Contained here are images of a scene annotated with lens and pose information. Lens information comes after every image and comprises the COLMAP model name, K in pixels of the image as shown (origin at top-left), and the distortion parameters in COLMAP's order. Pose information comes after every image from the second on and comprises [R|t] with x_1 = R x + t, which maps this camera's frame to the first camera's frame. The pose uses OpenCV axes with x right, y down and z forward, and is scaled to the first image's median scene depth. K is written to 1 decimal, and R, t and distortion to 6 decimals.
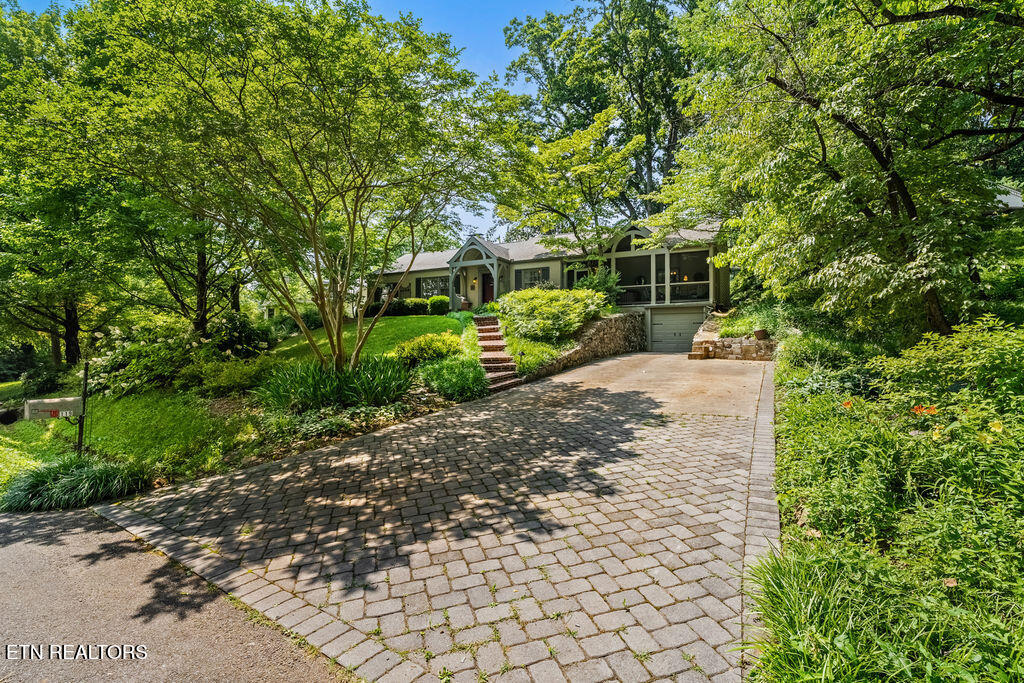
lens RADIAL K [[498.4, 0, 511.9], [0, 498.4, 345.9], [0, 0, 1]] dist [-0.000673, -0.000037]
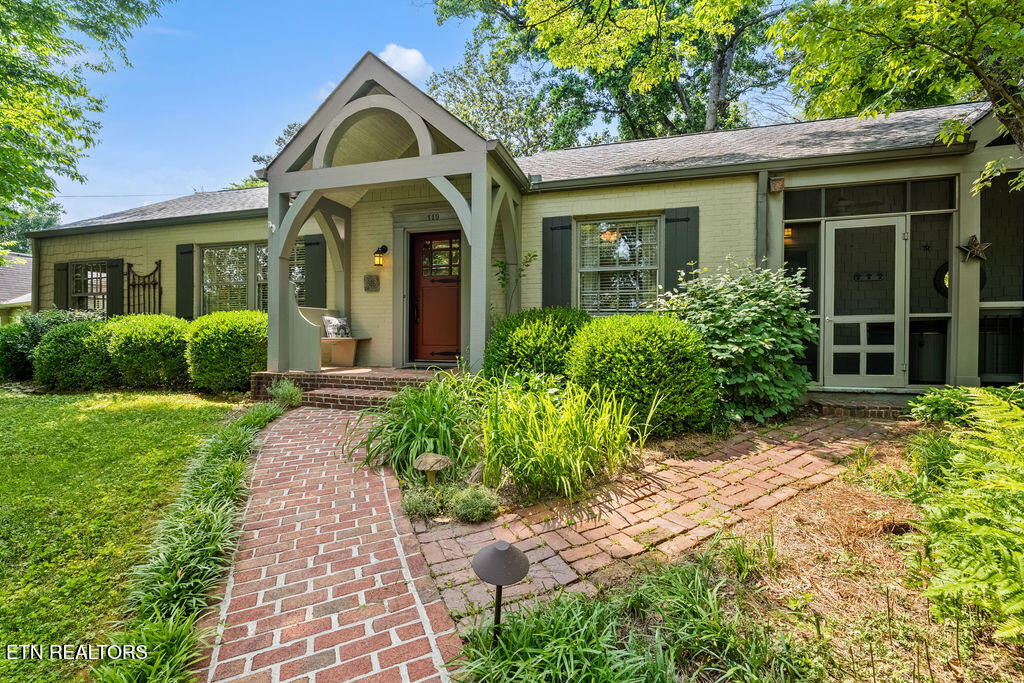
lens RADIAL K [[468.6, 0, 510.4], [0, 468.6, 343.4], [0, 0, 1]] dist [-0.006115, 0.001398]
pose [[0.981719, 0.003535, 0.190305, -0.053954], [-0.007417, 0.999779, 0.019690, -0.091040], [-0.190193, -0.020741, 0.981528, 0.745244]]
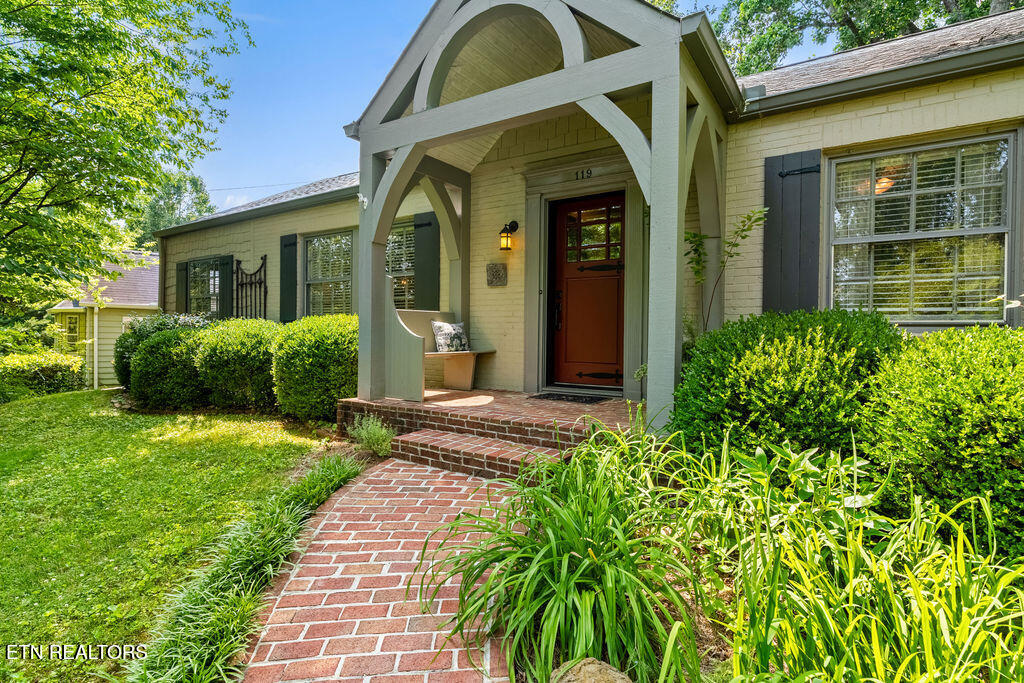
lens RADIAL K [[533.8, 0, 504.7], [0, 533.8, 343.8], [0, 0, 1]] dist [0.005002, 0.001082]
pose [[0.994575, 0.011848, -0.103343, -0.054560], [-0.009144, 0.999604, 0.026600, -0.096830], [0.103617, -0.025511, 0.994290, 0.802751]]
